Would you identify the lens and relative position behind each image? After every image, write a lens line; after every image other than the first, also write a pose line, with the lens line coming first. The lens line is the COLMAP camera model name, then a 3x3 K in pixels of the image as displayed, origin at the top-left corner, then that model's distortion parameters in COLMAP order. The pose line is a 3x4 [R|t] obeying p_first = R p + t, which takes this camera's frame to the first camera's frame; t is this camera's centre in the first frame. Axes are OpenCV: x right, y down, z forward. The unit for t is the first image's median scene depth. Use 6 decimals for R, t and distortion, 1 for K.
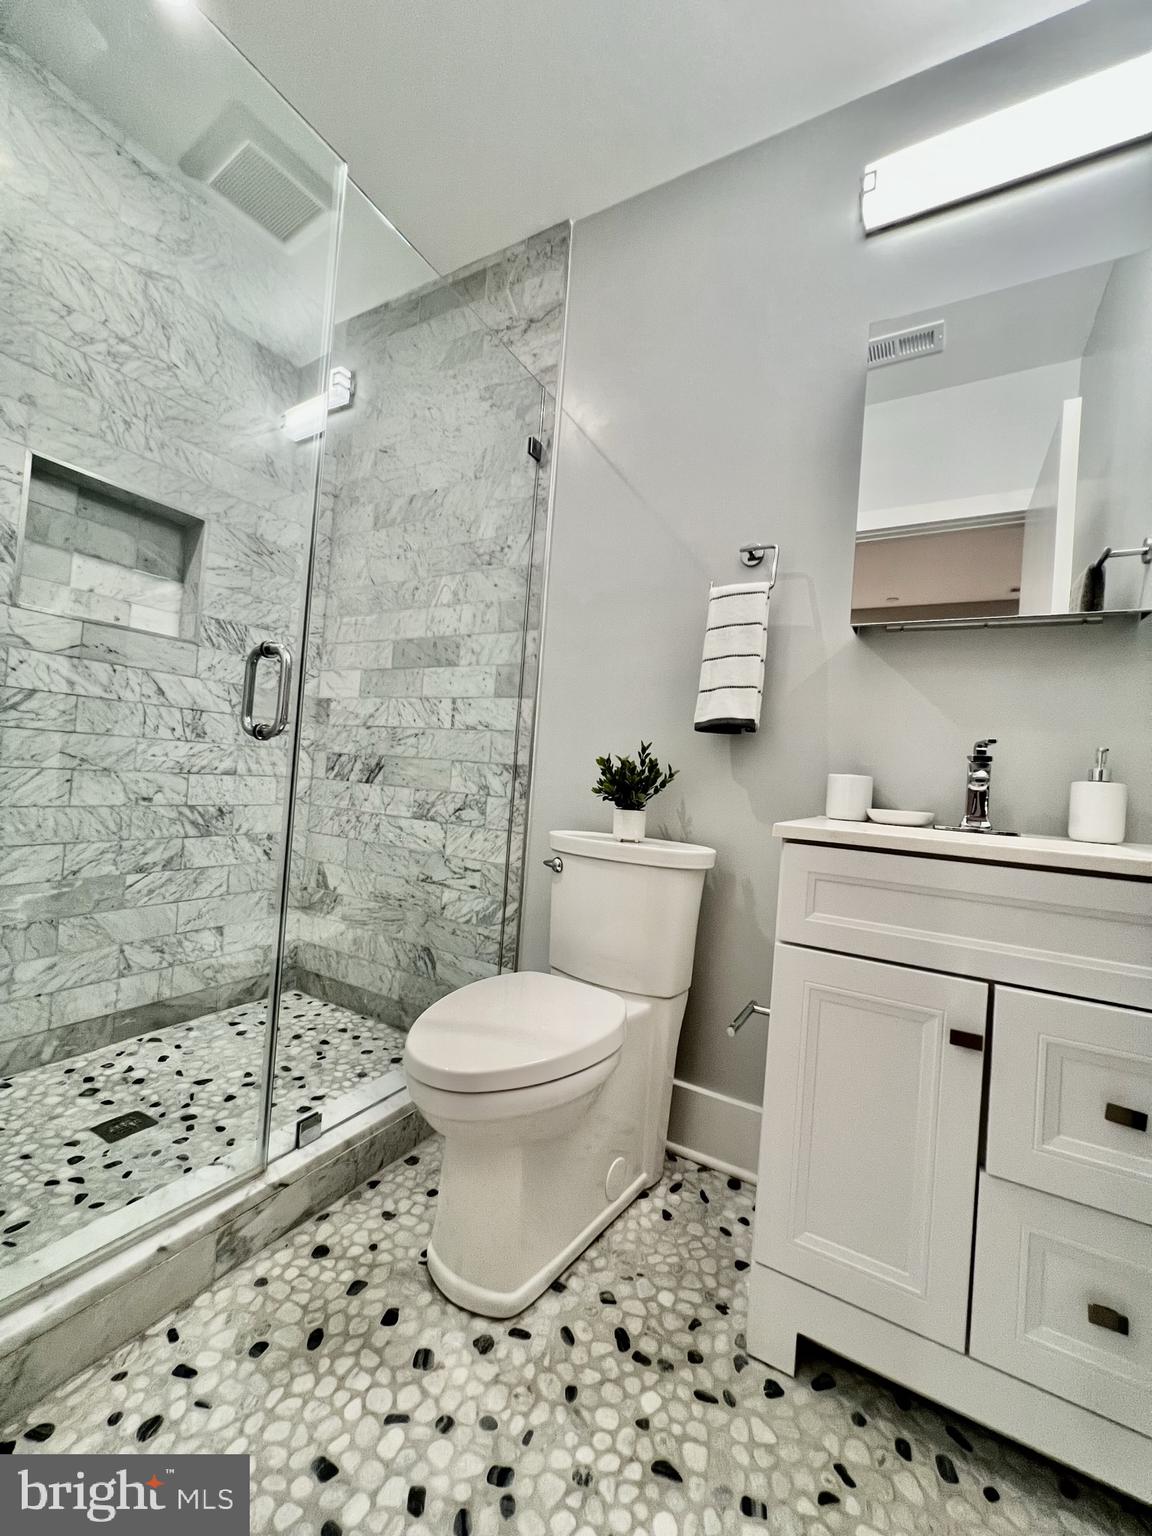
lens RADIAL K [[618.1, 0, 580.0], [0, 618.1, 766.4], [0, 0, 1]] dist [-0.002563, 0.000248]
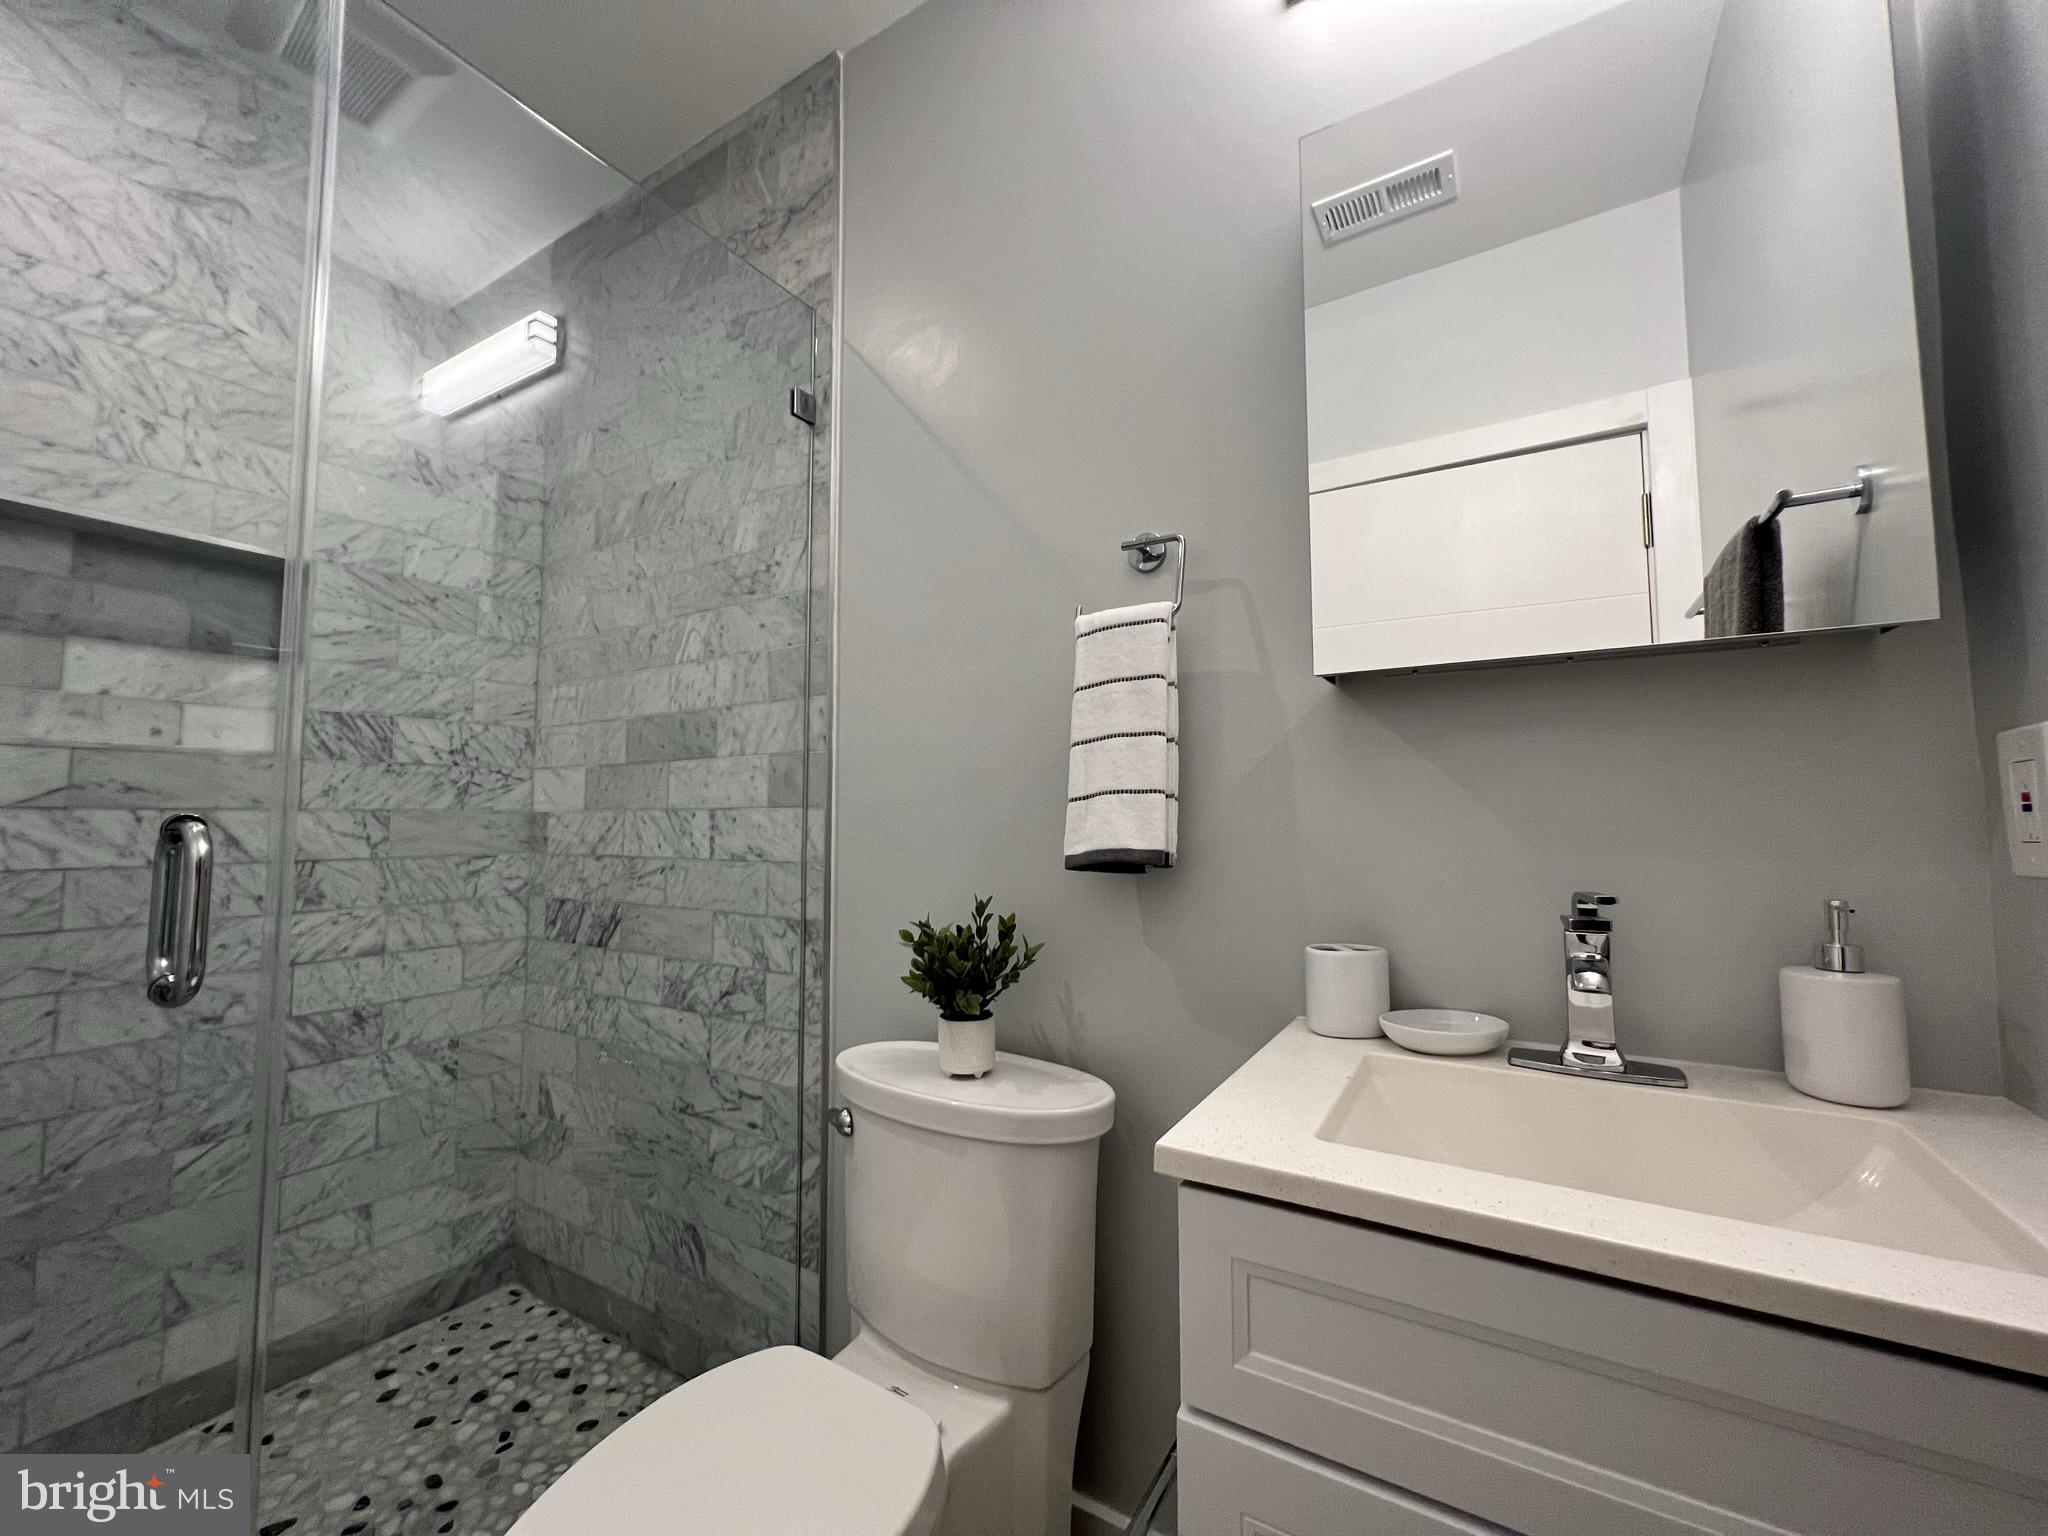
lens RADIAL K [[824.8, 0, 1018.2], [0, 824.8, 764.8], [0, 0, 1]] dist [-0.002302, -0.000622]
pose [[0.996577, -0.076740, -0.030756, 0.139259], [0.074959, 0.995647, -0.055389, -0.092564], [0.034872, 0.052894, 0.997991, 0.197763]]
